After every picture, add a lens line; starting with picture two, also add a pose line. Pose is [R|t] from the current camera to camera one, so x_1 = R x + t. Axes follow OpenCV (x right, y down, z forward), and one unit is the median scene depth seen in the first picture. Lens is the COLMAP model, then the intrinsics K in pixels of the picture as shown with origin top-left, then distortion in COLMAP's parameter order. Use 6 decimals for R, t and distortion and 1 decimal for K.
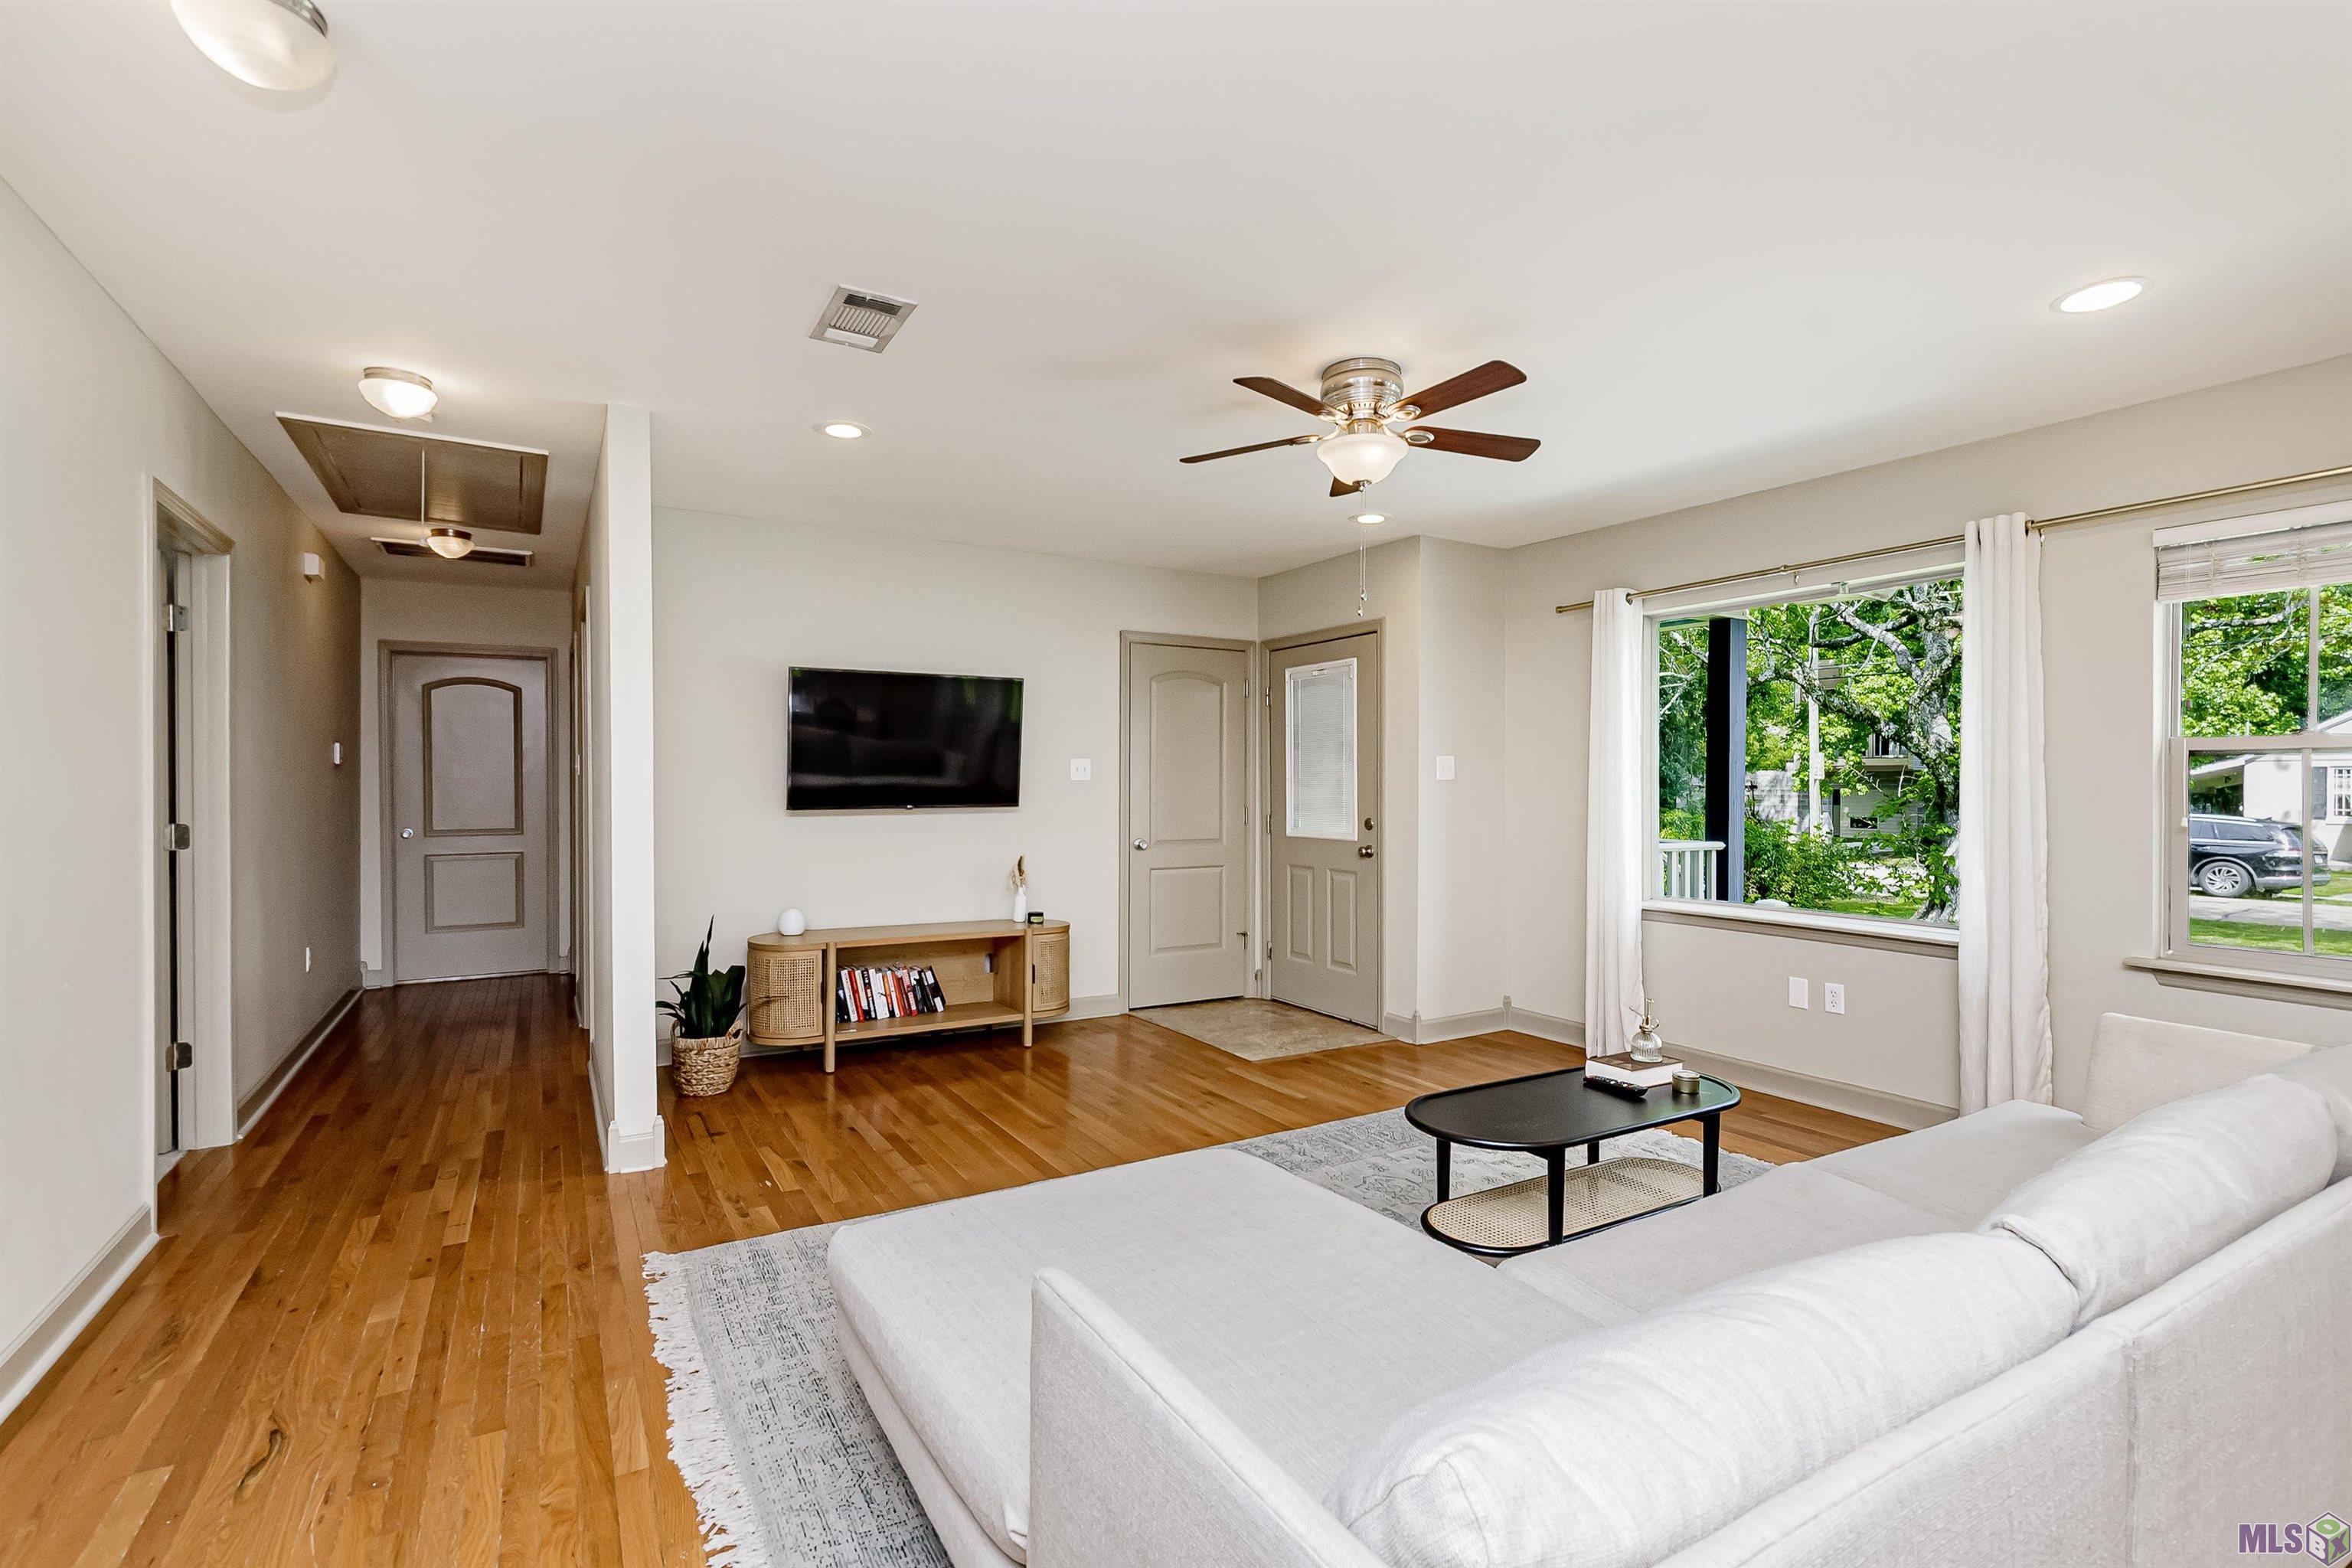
lens RADIAL K [[1052.6, 0, 1168.3], [0, 1052.6, 792.3], [0, 0, 1]] dist [-0.003179, -0.000460]
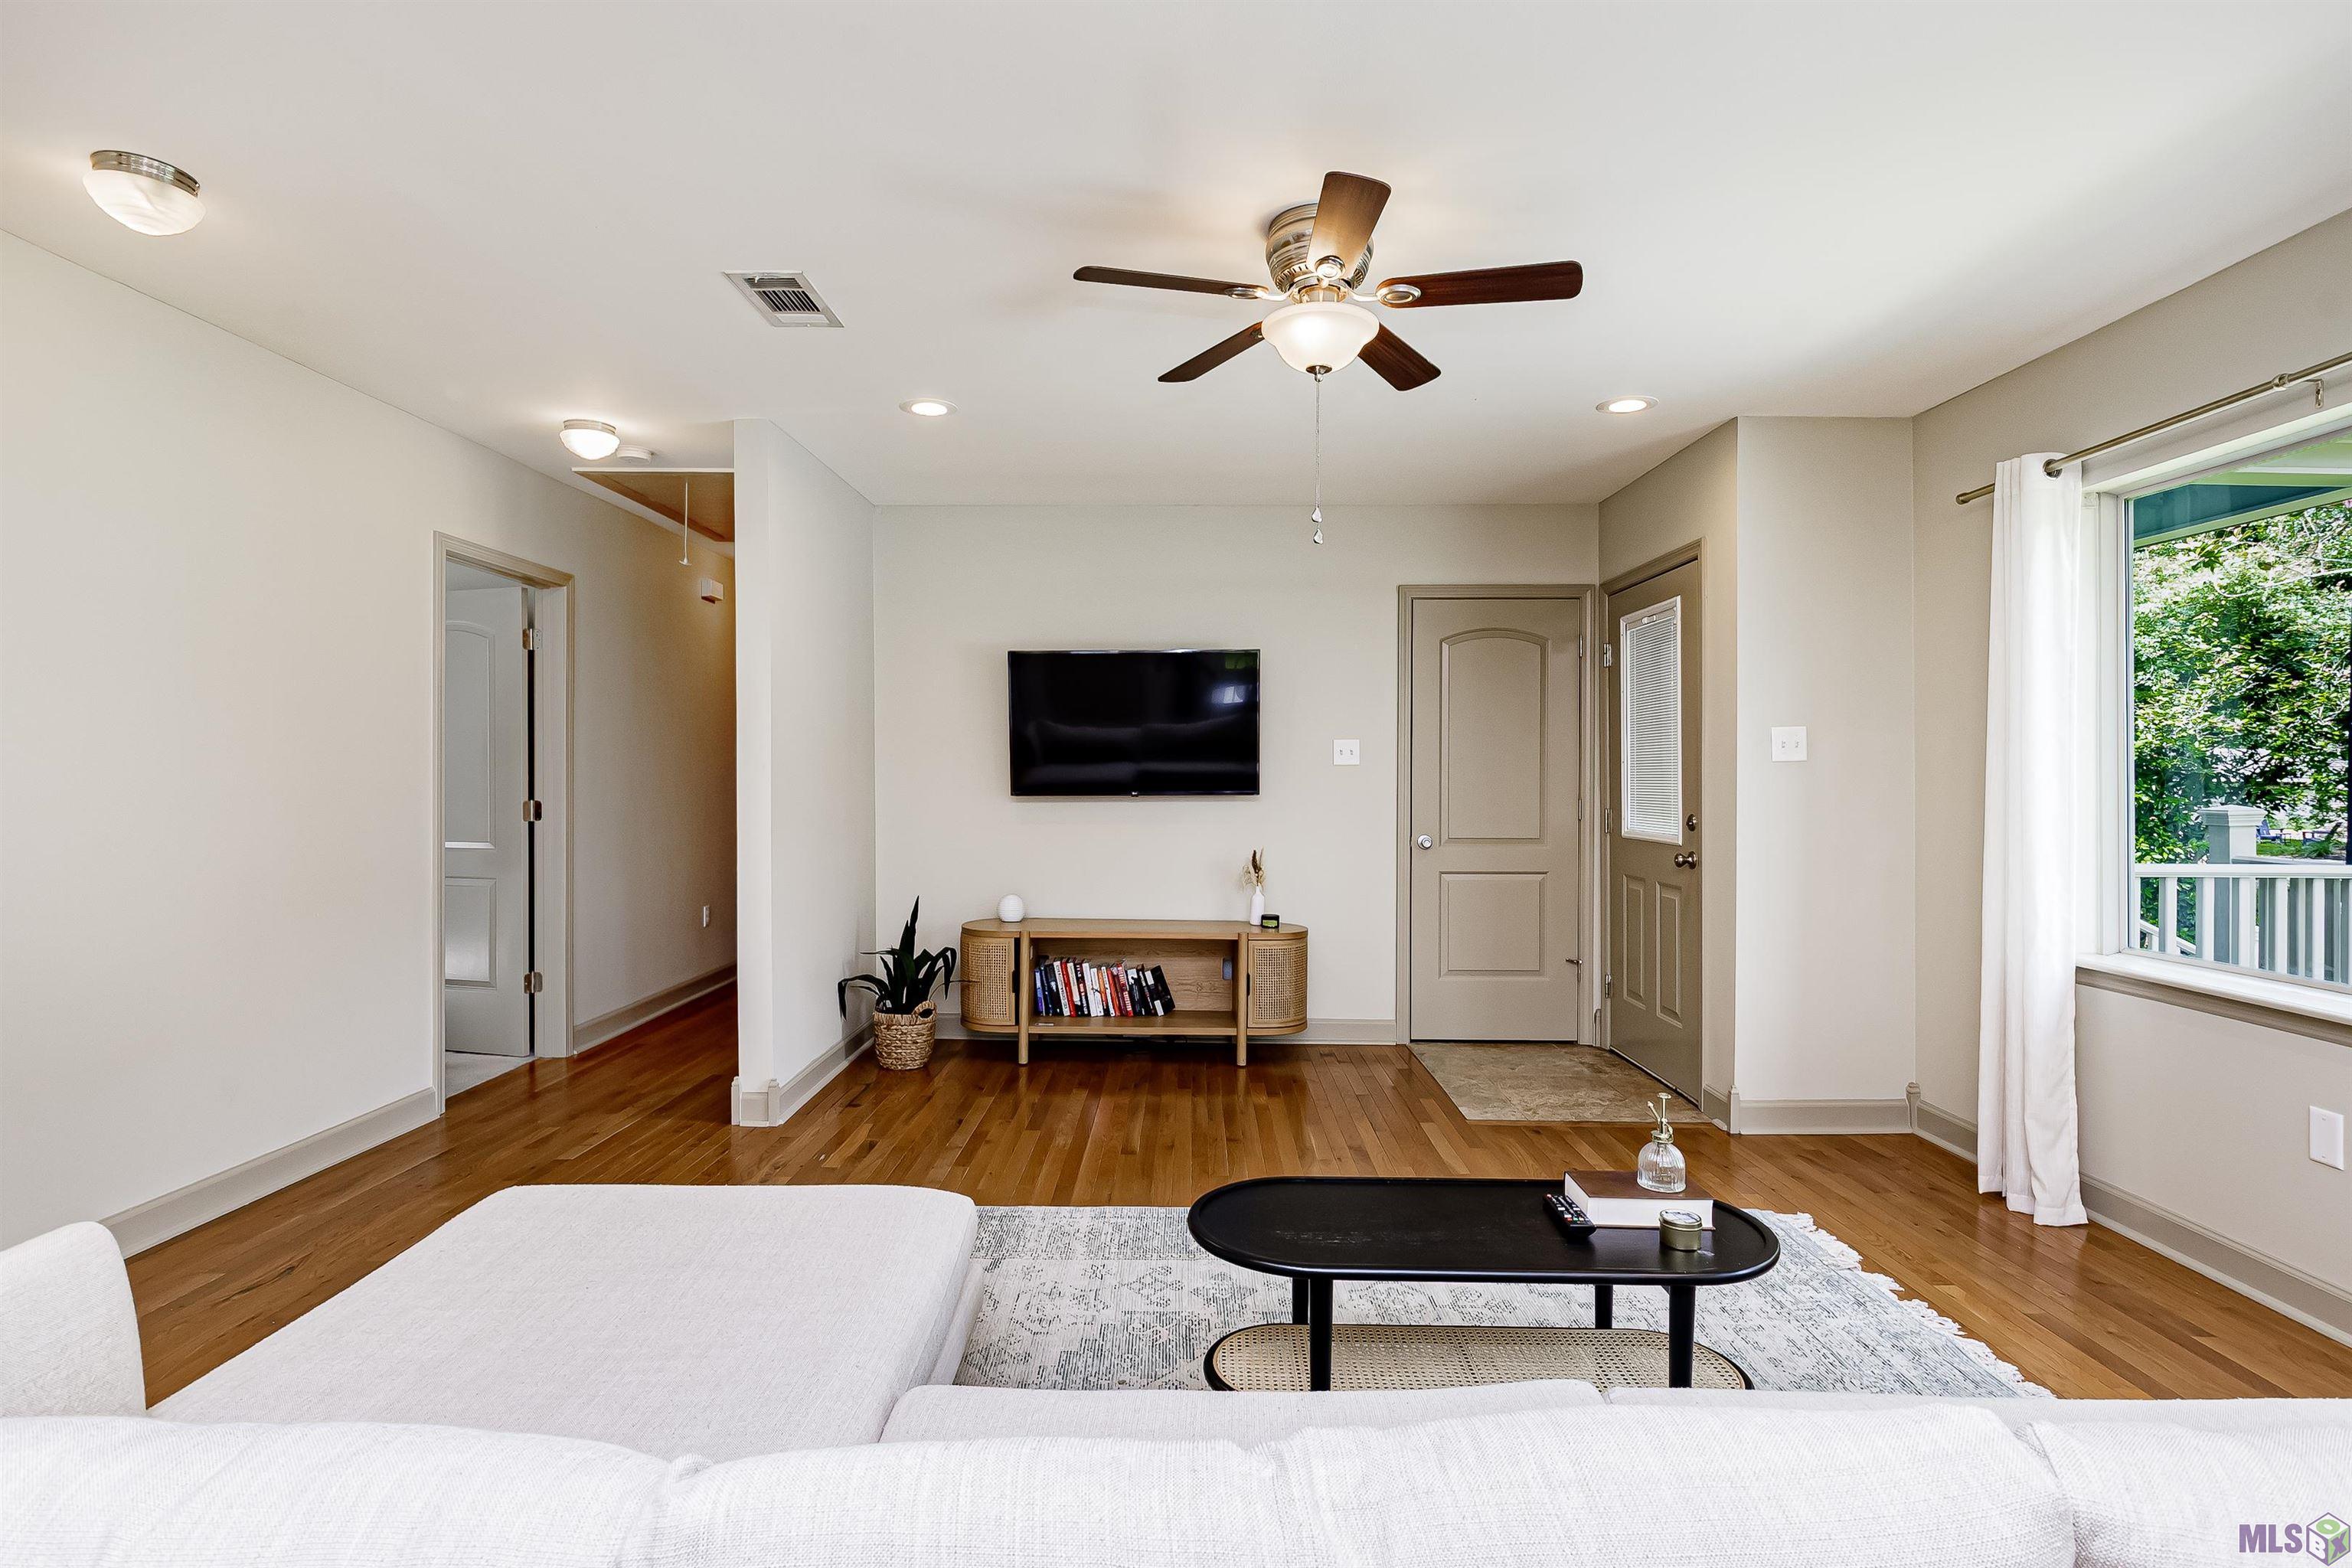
lens RADIAL K [[1161.0, 0, 1176.3], [0, 1161.0, 777.3], [0, 0, 1]] dist [-0.009793, -0.001143]
pose [[0.857415, 0.000430, -0.514625, 0.328492], [-0.003578, 0.999980, -0.005125, 0.004521], [0.514613, 0.006235, 0.857400, 0.138714]]
